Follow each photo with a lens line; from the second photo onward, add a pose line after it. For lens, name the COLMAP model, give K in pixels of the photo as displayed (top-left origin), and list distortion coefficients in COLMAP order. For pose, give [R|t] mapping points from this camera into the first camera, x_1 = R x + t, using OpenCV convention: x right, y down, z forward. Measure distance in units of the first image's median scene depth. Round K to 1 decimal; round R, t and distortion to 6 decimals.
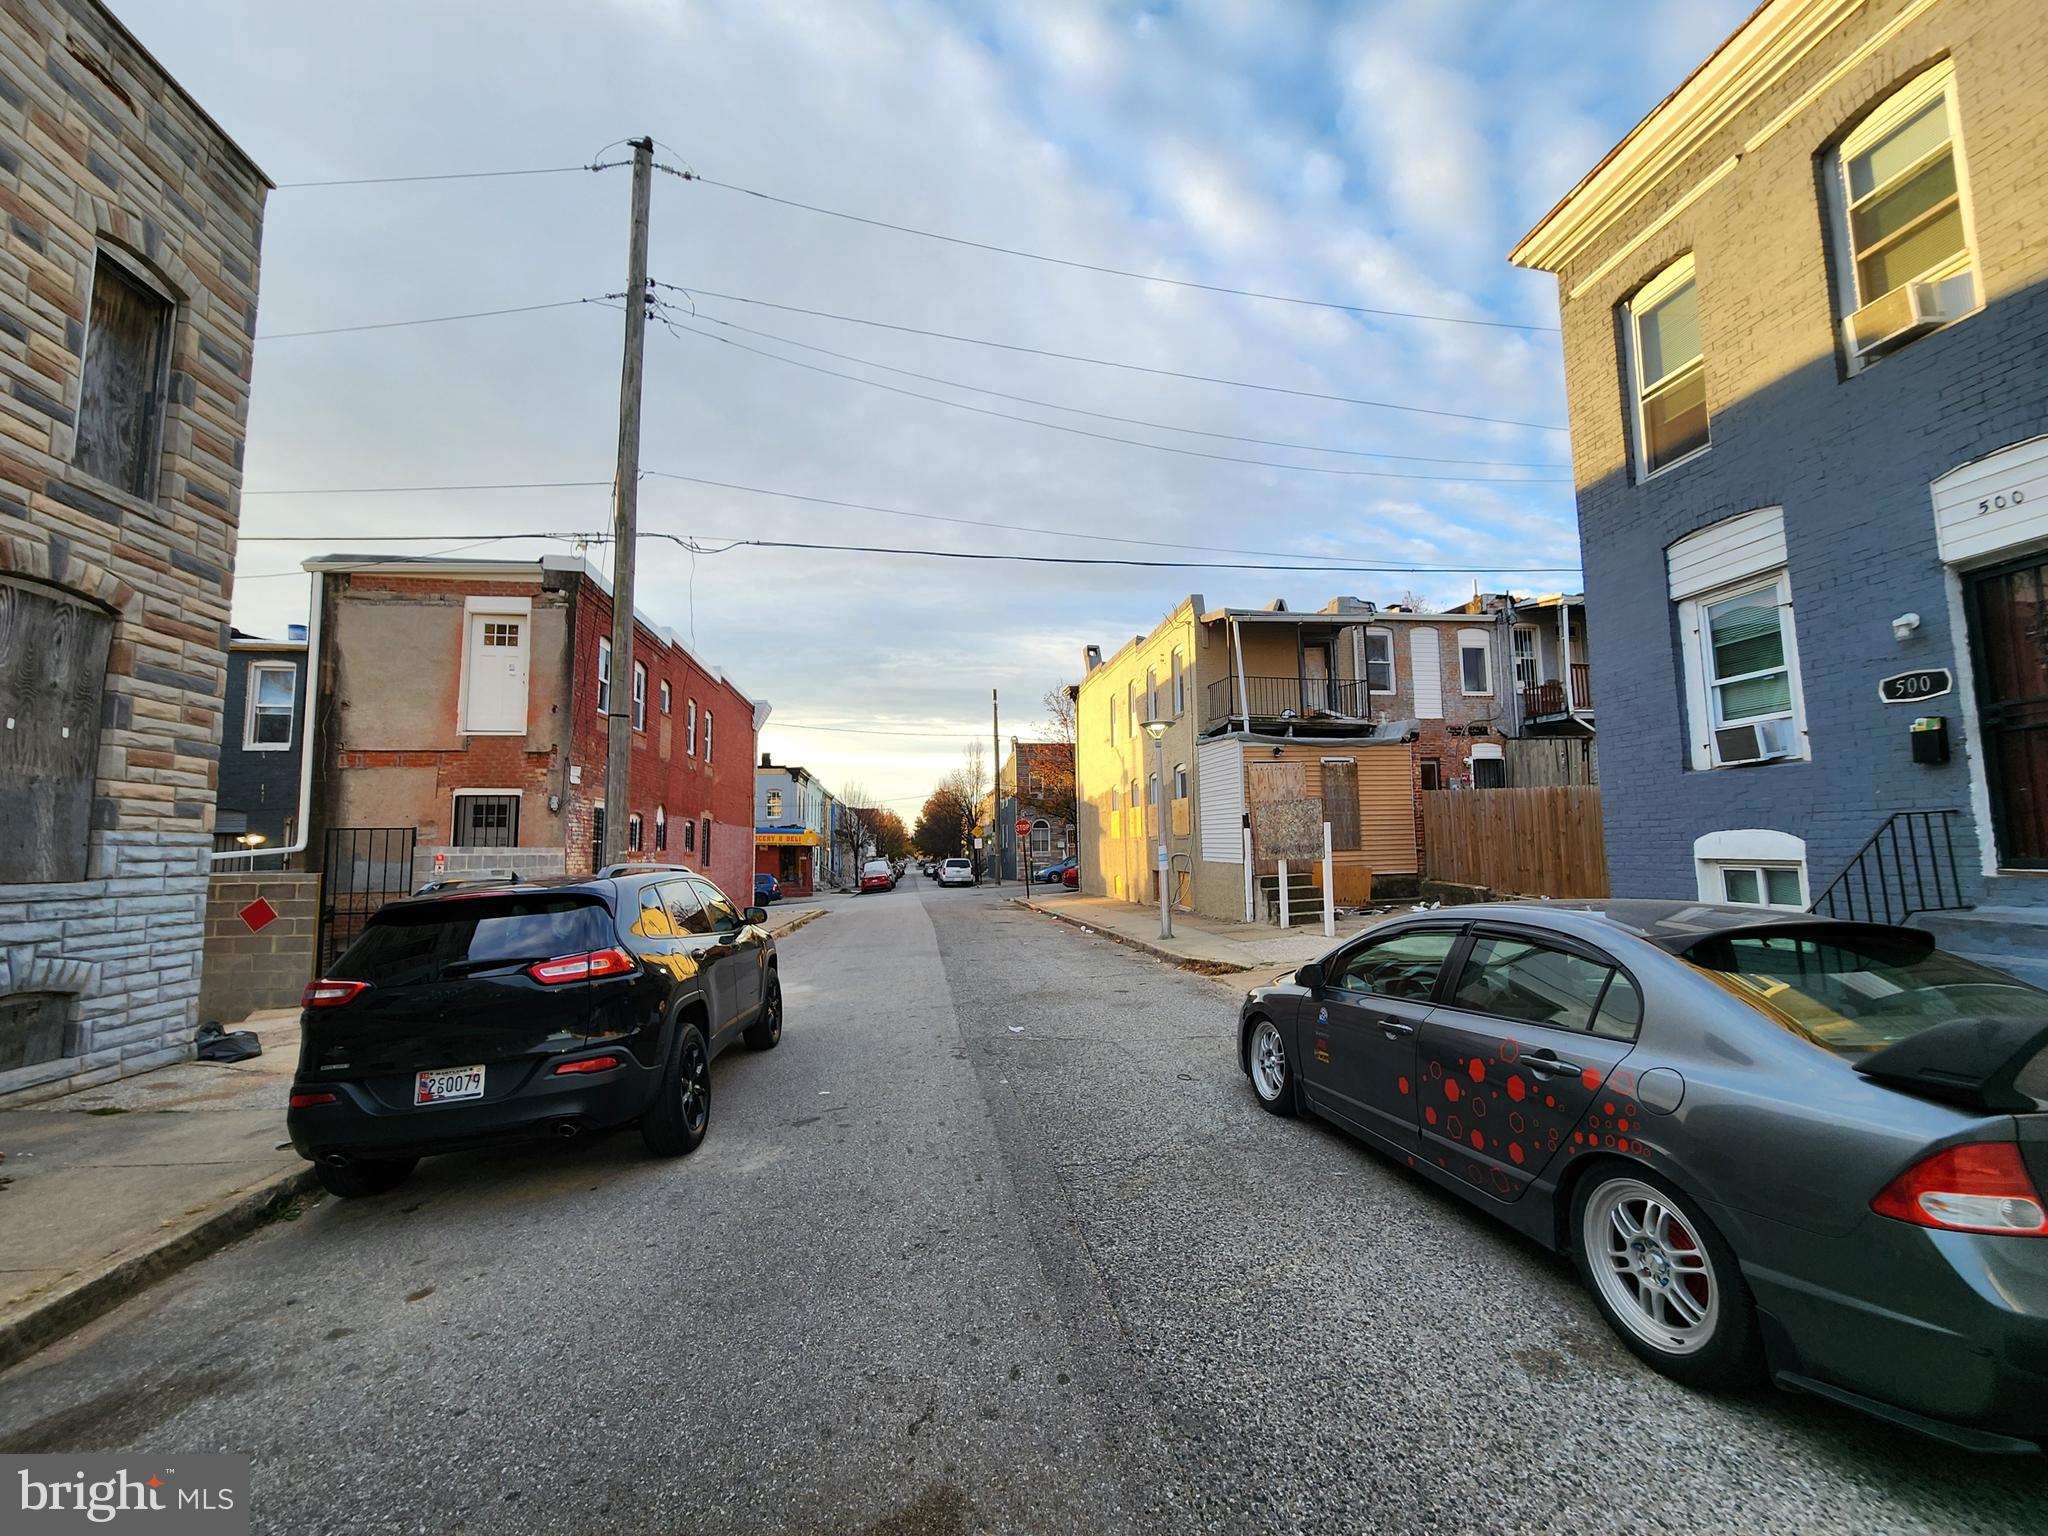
lens RADIAL K [[824.7, 0, 1010.1], [0, 824.7, 769.1], [0, 0, 1]] dist [-0.004043, 0.000083]
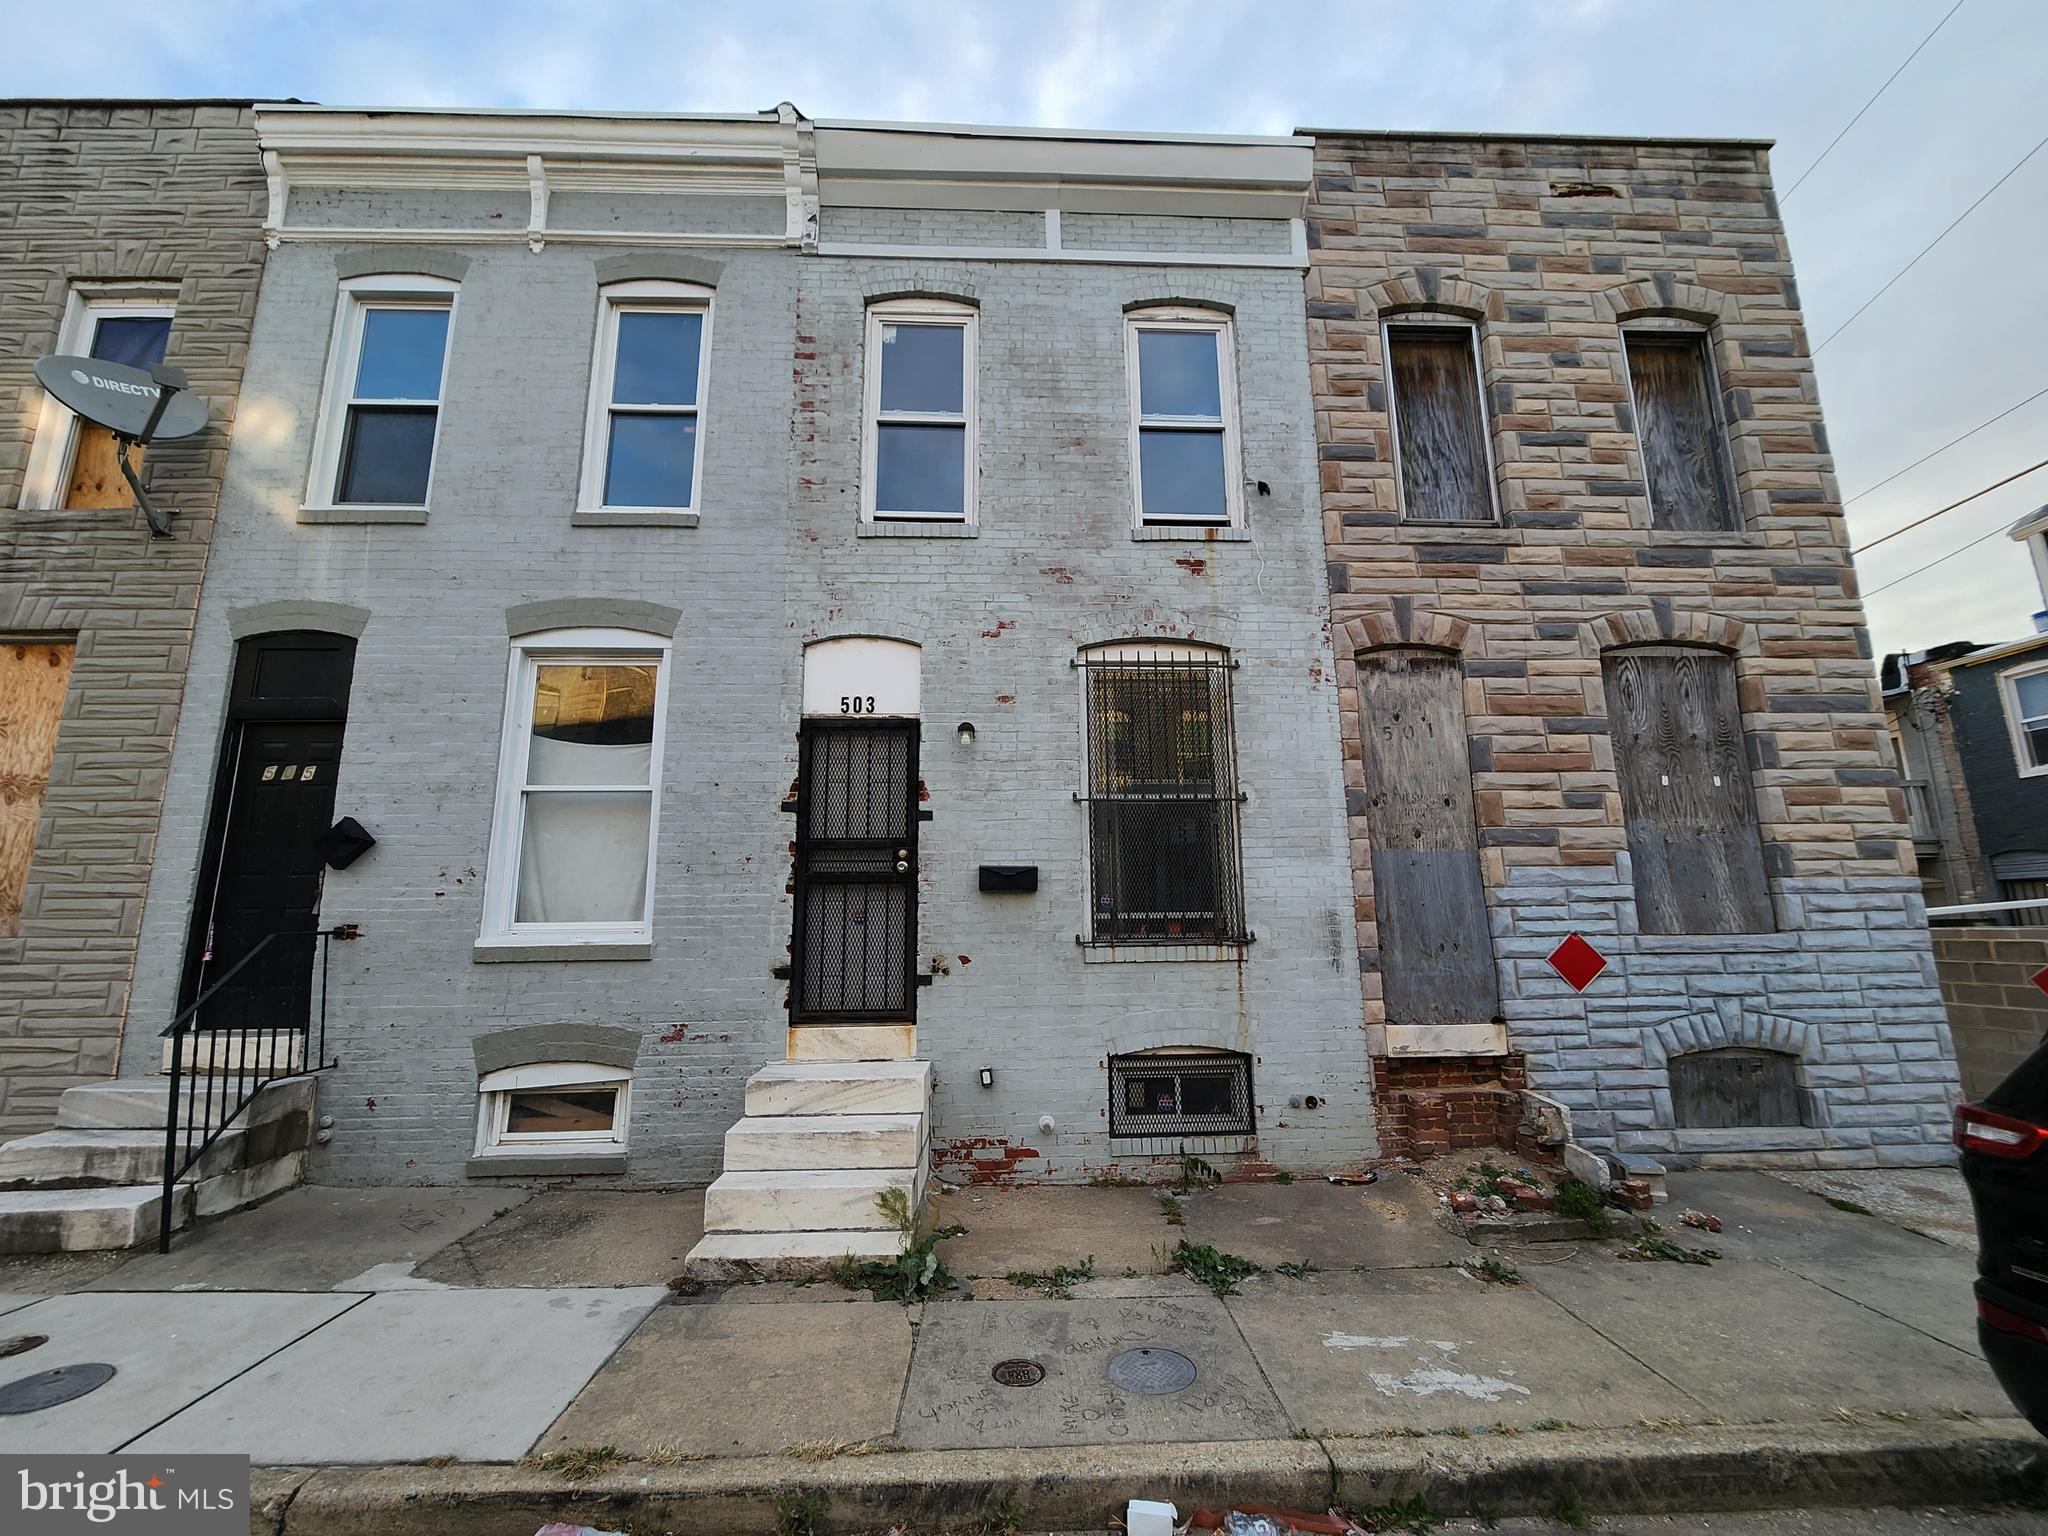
lens RADIAL K [[824.7, 0, 1020.8], [0, 824.7, 773.0], [0, 0, 1]] dist [-0.004043, 0.000083]
pose [[-0.097099, -0.171588, -0.980372, -0.088248], [0.113204, 0.976730, -0.182163, 0.030232], [0.988816, -0.128670, -0.075415, 0.230746]]
